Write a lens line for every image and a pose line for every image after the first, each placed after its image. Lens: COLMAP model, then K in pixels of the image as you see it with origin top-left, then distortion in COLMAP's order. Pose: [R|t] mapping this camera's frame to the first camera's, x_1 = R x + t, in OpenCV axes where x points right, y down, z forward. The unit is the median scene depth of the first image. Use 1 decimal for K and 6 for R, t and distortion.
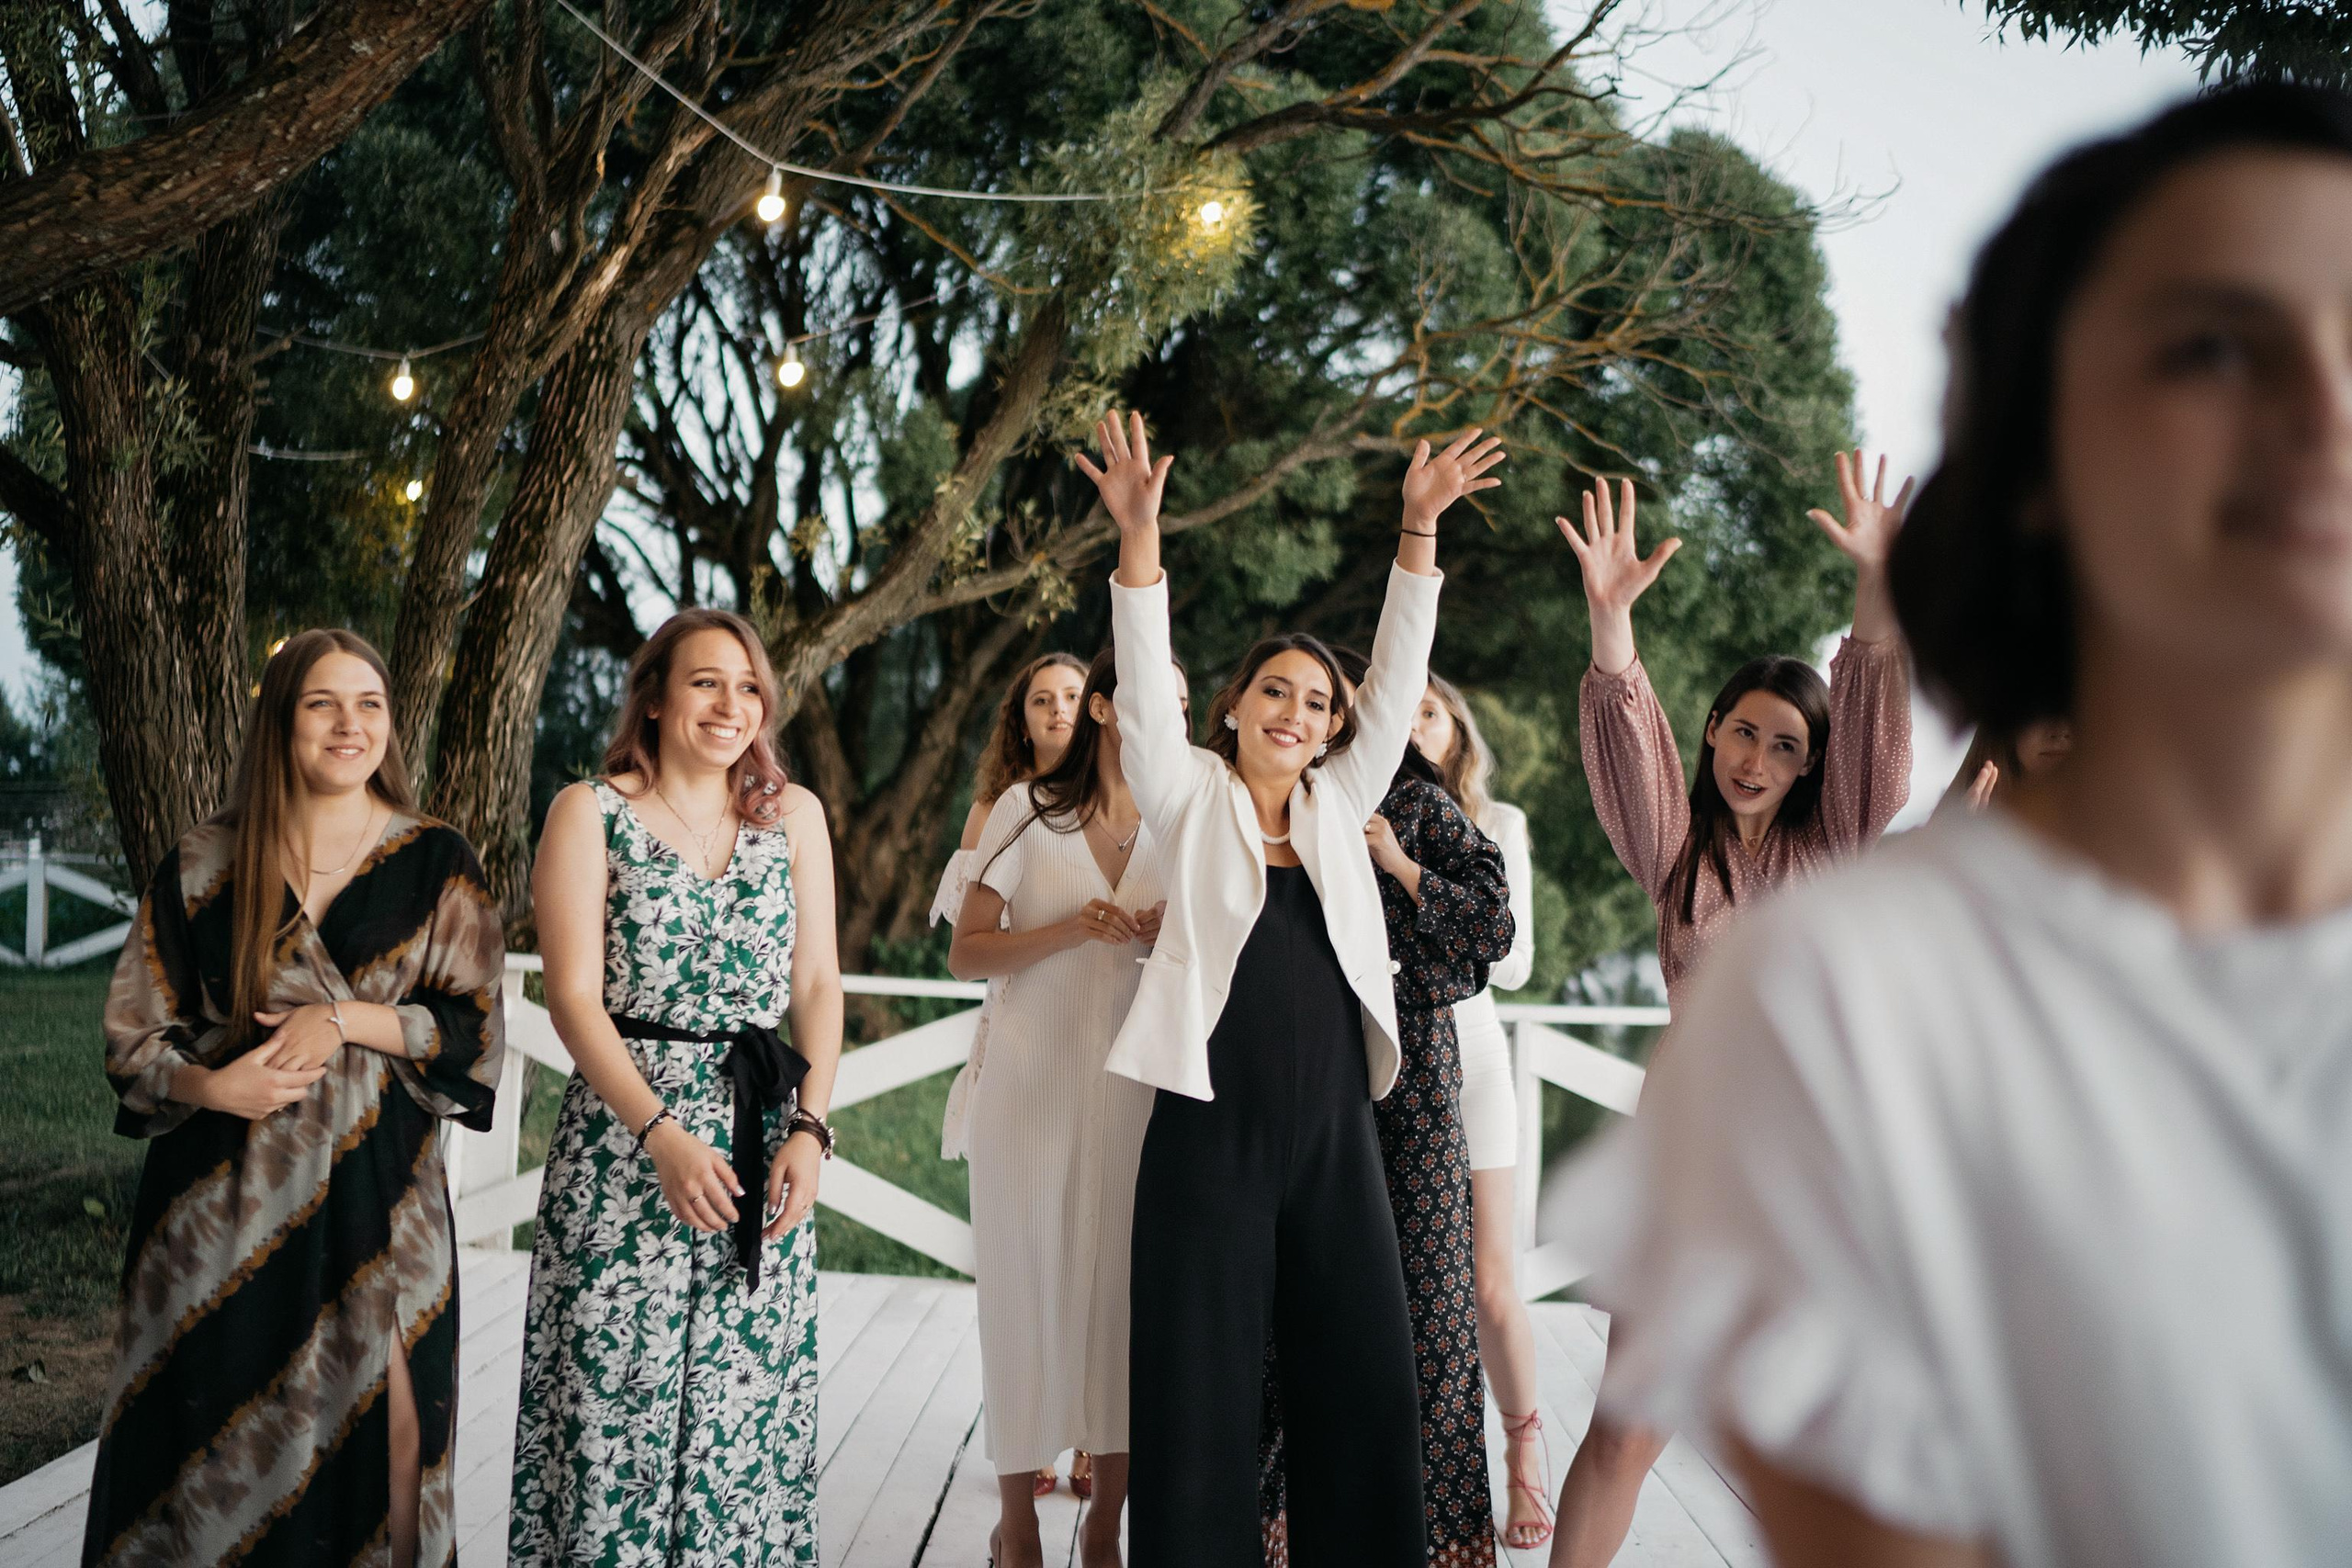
lens RADIAL K [[2334.1, 0, 1176.0], [0, 2334.1, 766.2], [0, 0, 1]] dist [-0.049646, 0.000000]
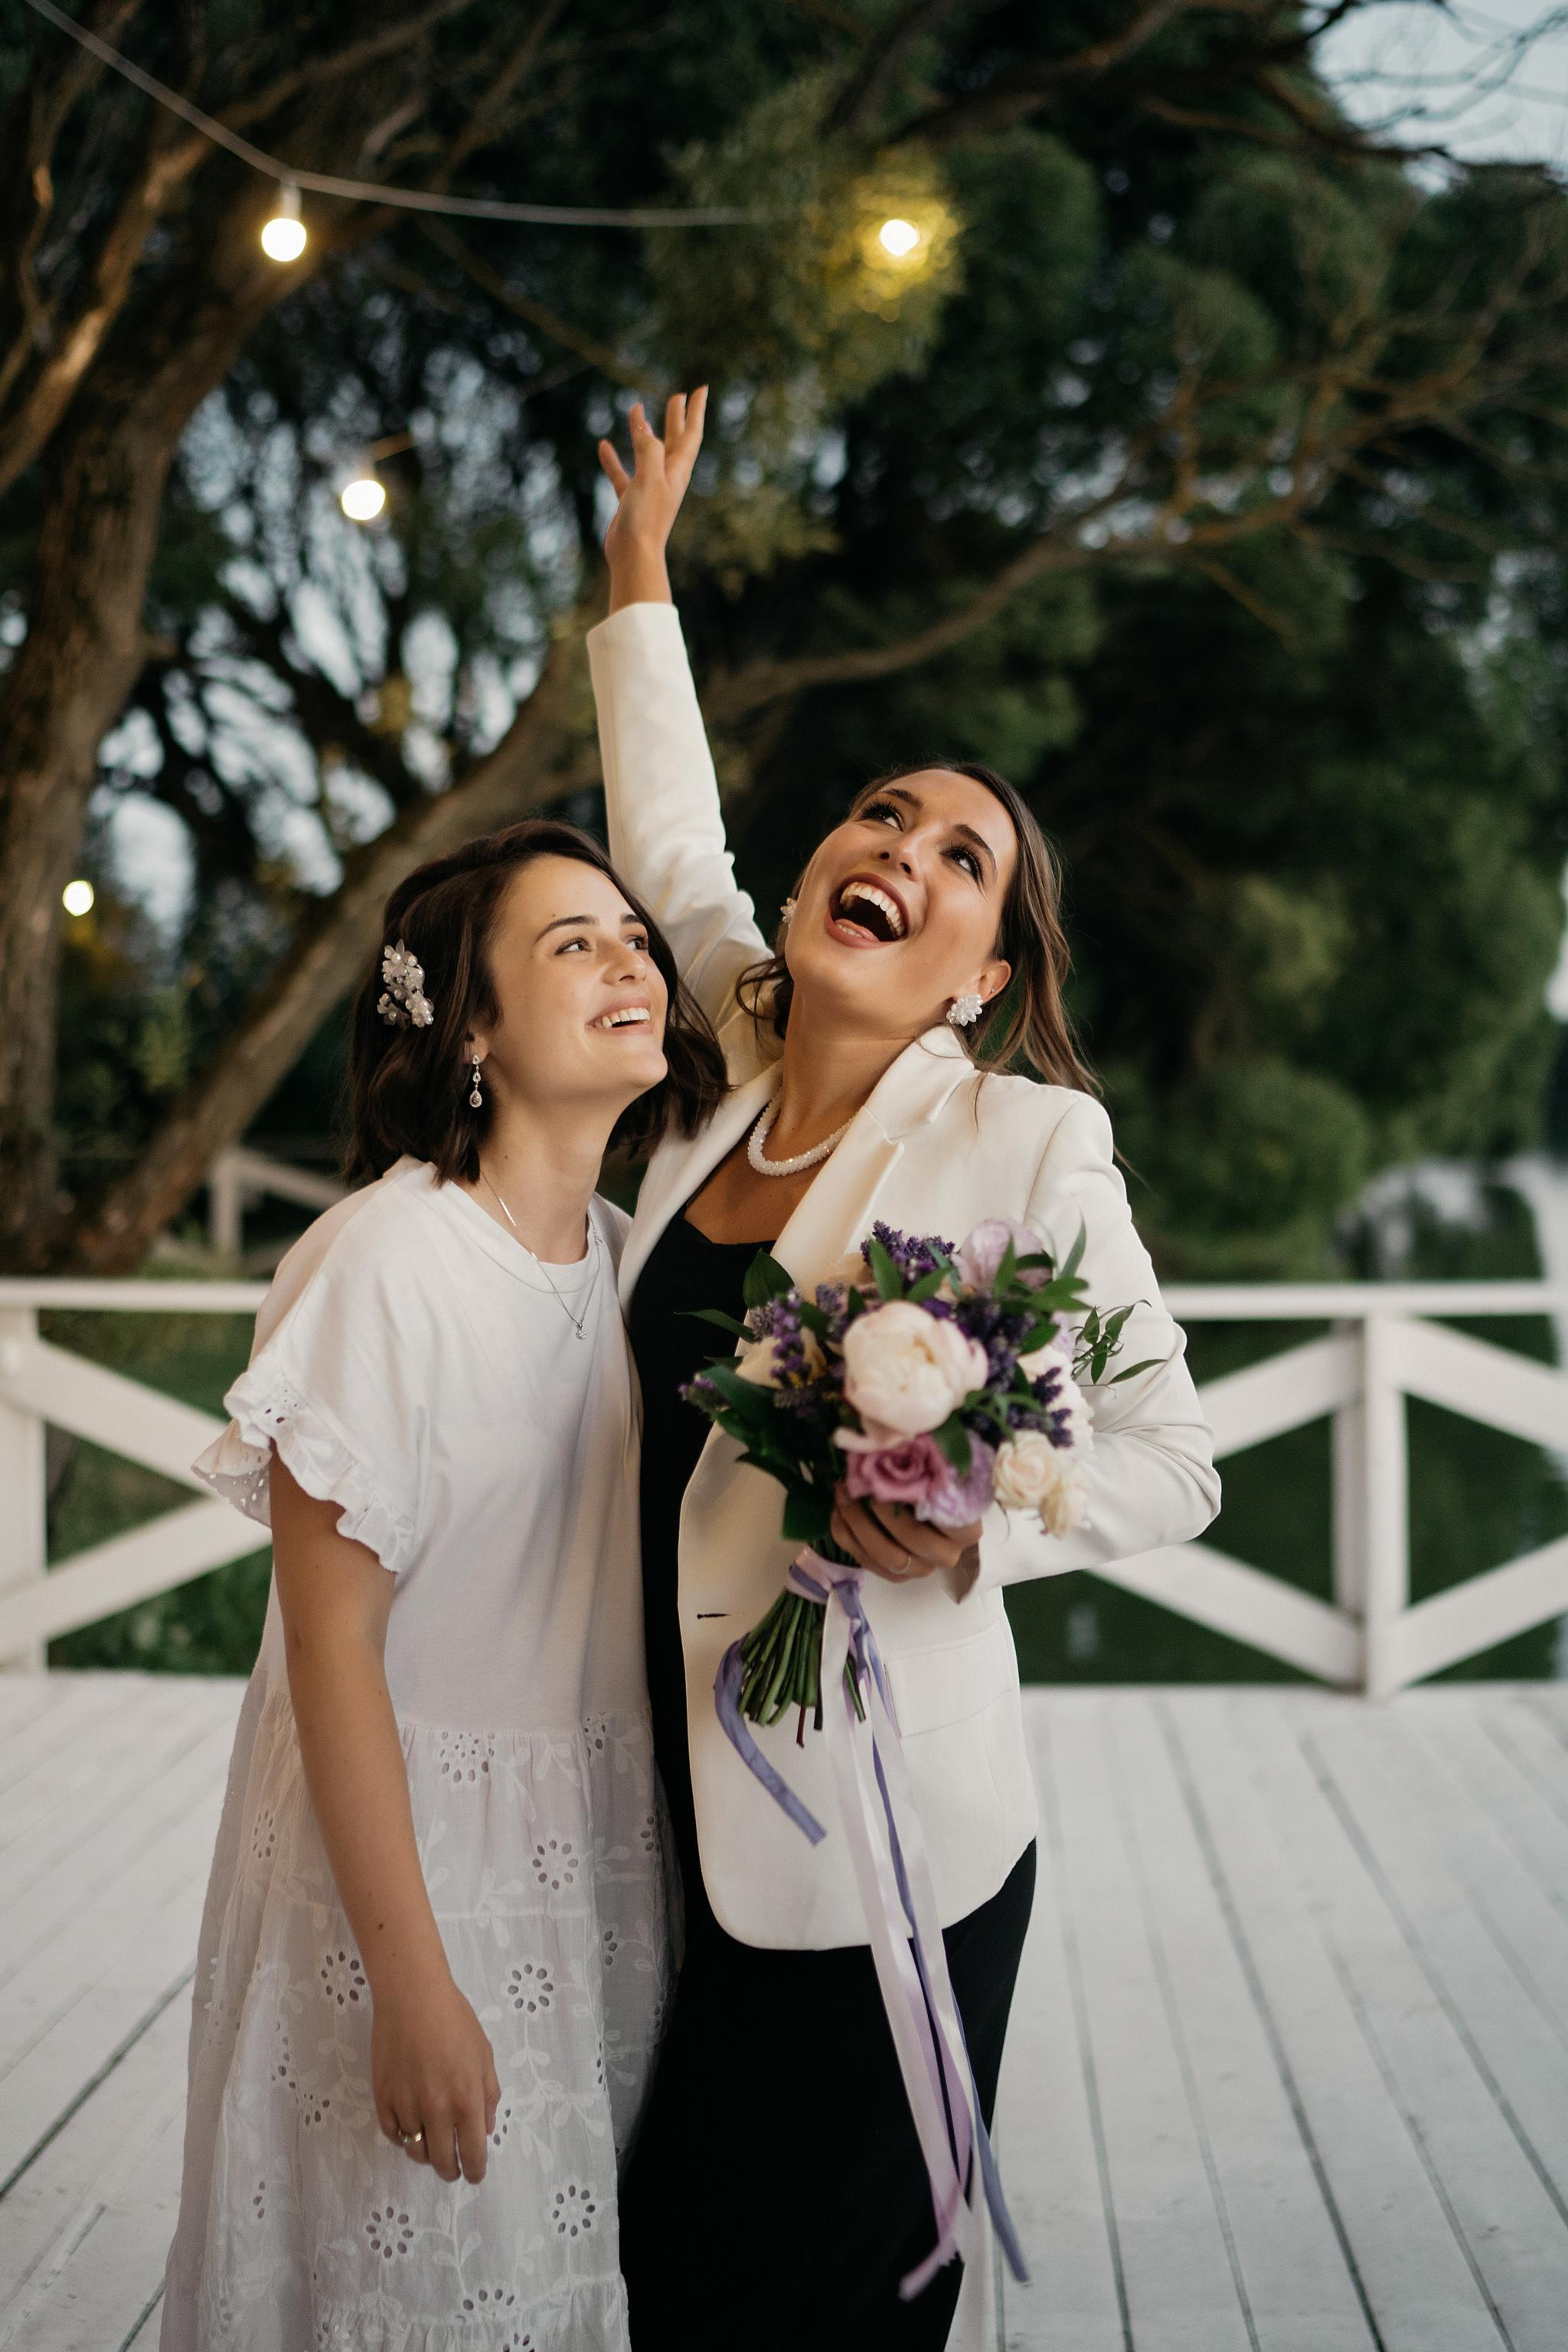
lens RADIAL K [[2334.3, 0, 785.2], [0, 2334.3, 1175.4], [0, 0, 1]] dist [-0.049646, 0.000000]
pose [[0.997331, -0.046310, -0.056455, 0.005930], [0.050815, 0.995405, 0.081157, -0.001105], [0.052437, -0.083809, 0.995101, 0.220883]]
